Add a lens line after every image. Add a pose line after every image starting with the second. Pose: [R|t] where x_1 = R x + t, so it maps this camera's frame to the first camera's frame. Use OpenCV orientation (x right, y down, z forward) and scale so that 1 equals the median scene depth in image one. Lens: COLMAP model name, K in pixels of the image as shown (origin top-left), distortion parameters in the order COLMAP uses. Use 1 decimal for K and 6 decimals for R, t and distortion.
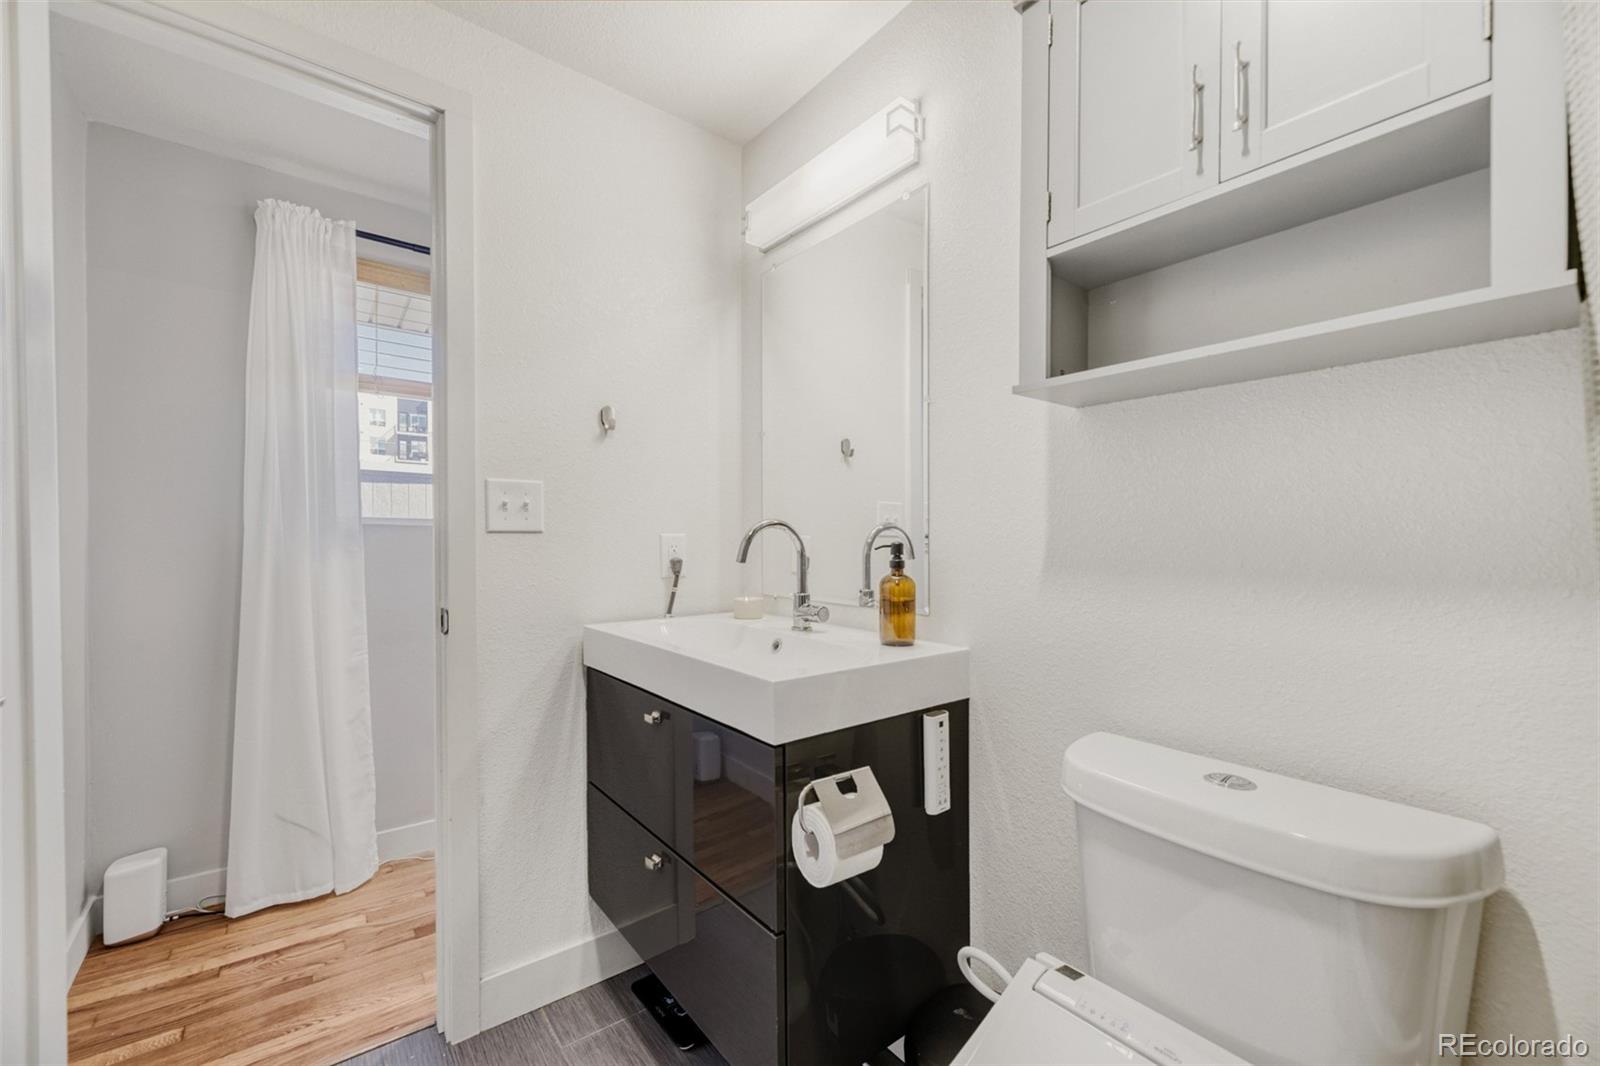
lens RADIAL K [[647.7, 0, 799.1], [0, 647.7, 540.2], [0, 0, 1]] dist [0.005790, -0.000997]
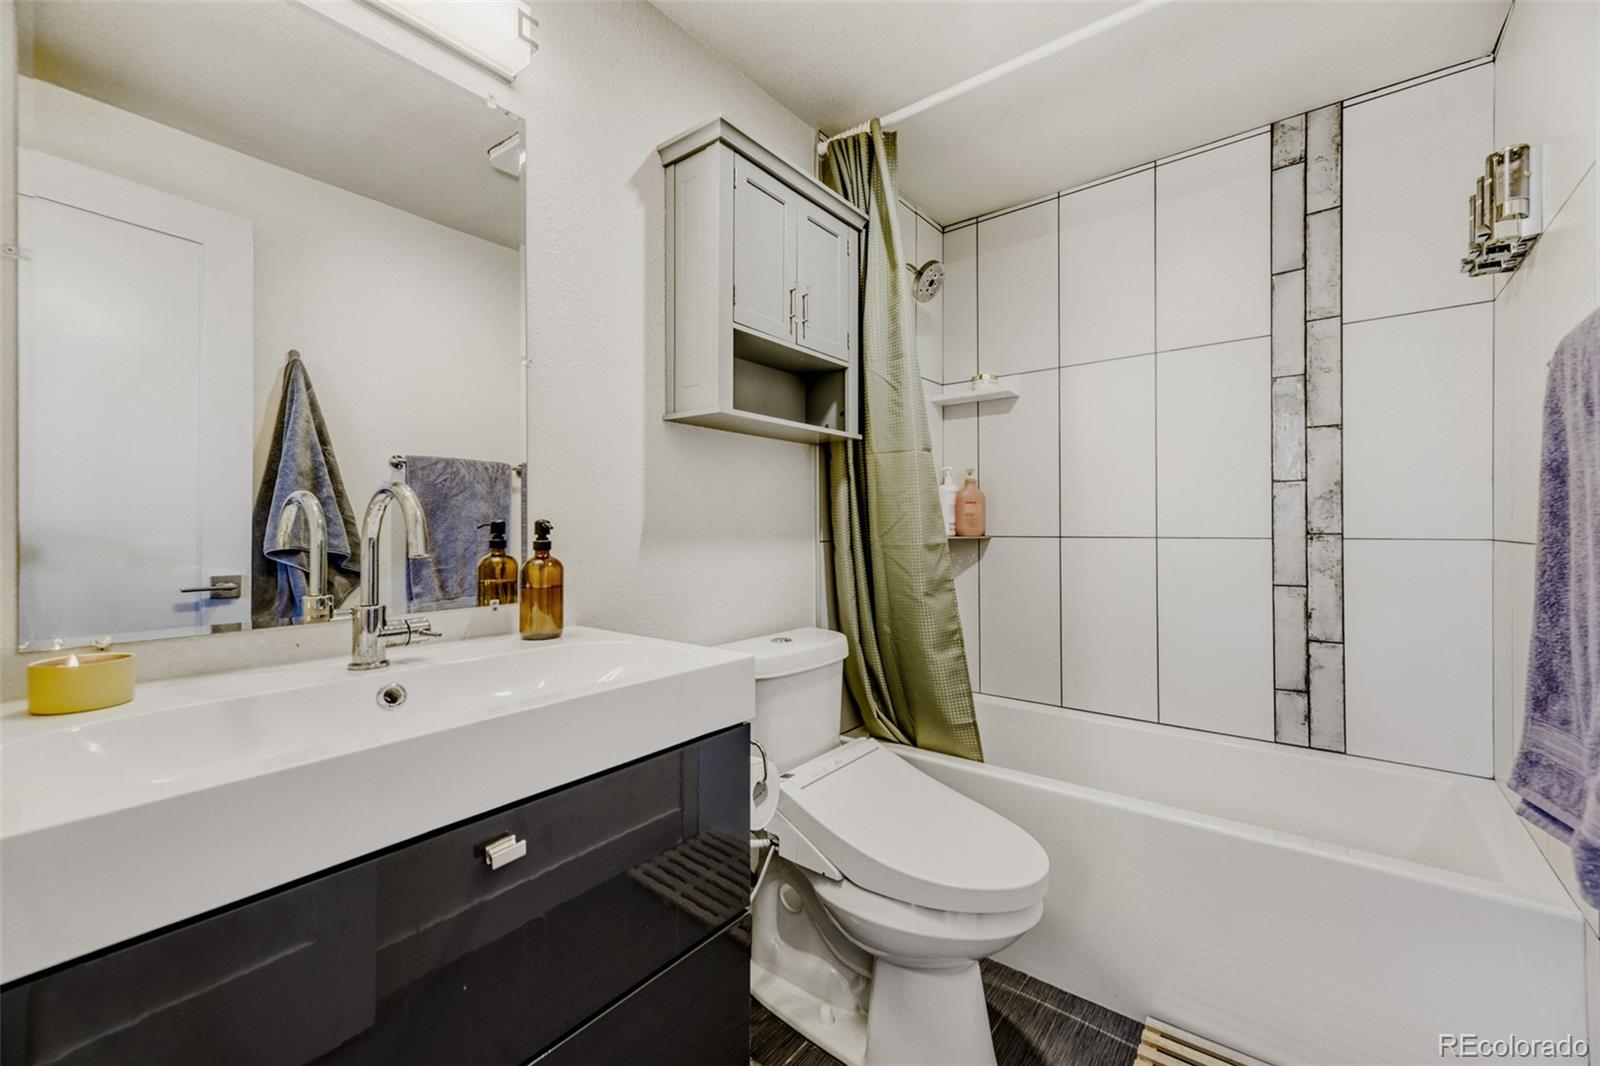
lens RADIAL K [[647.7, 0, 800.2], [0, 647.7, 519.9], [0, 0, 1]] dist [0.005790, -0.000997]
pose [[-0.252394, -0.004680, 0.967613, -0.693512], [0.003910, 0.999975, 0.005857, -0.001588], [-0.967617, 0.005262, -0.252370, 0.777008]]
